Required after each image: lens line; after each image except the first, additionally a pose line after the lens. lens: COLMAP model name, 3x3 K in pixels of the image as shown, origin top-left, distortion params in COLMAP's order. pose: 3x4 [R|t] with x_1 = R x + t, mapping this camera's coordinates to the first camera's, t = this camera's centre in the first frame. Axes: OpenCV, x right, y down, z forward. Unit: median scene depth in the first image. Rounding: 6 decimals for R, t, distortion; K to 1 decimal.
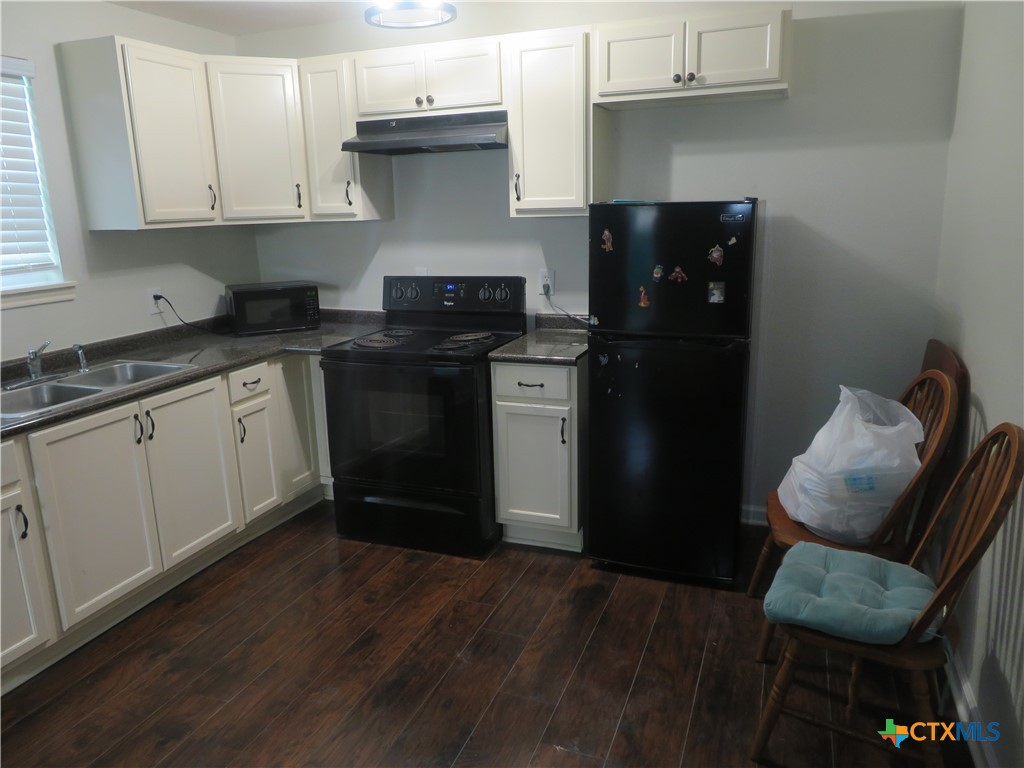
lens RADIAL K [[731.2, 0, 512.0], [0, 731.2, 384.0], [0, 0, 1]] dist [-0.012135, 0.002192]
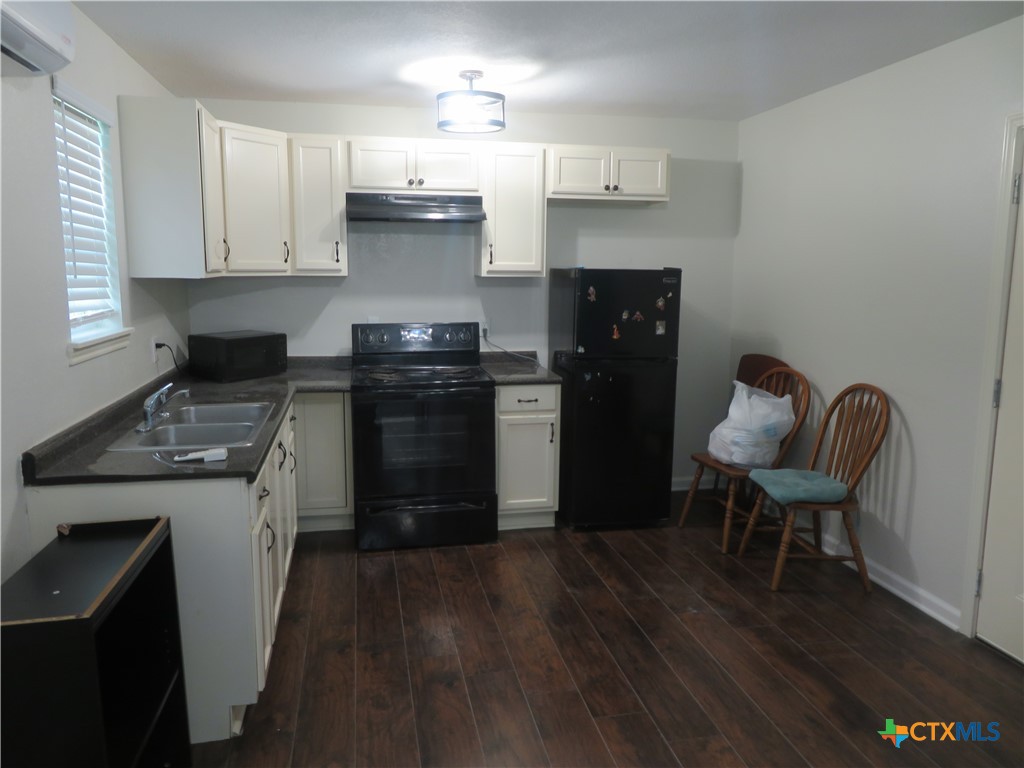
lens RADIAL K [[731.2, 0, 512.0], [0, 731.2, 384.0], [0, 0, 1]] dist [-0.012135, 0.002192]
pose [[0.841338, -0.052640, 0.537940, -0.713110], [0.098426, 0.993527, -0.056717, 0.043654], [-0.531473, 0.100665, 0.841073, -0.108036]]
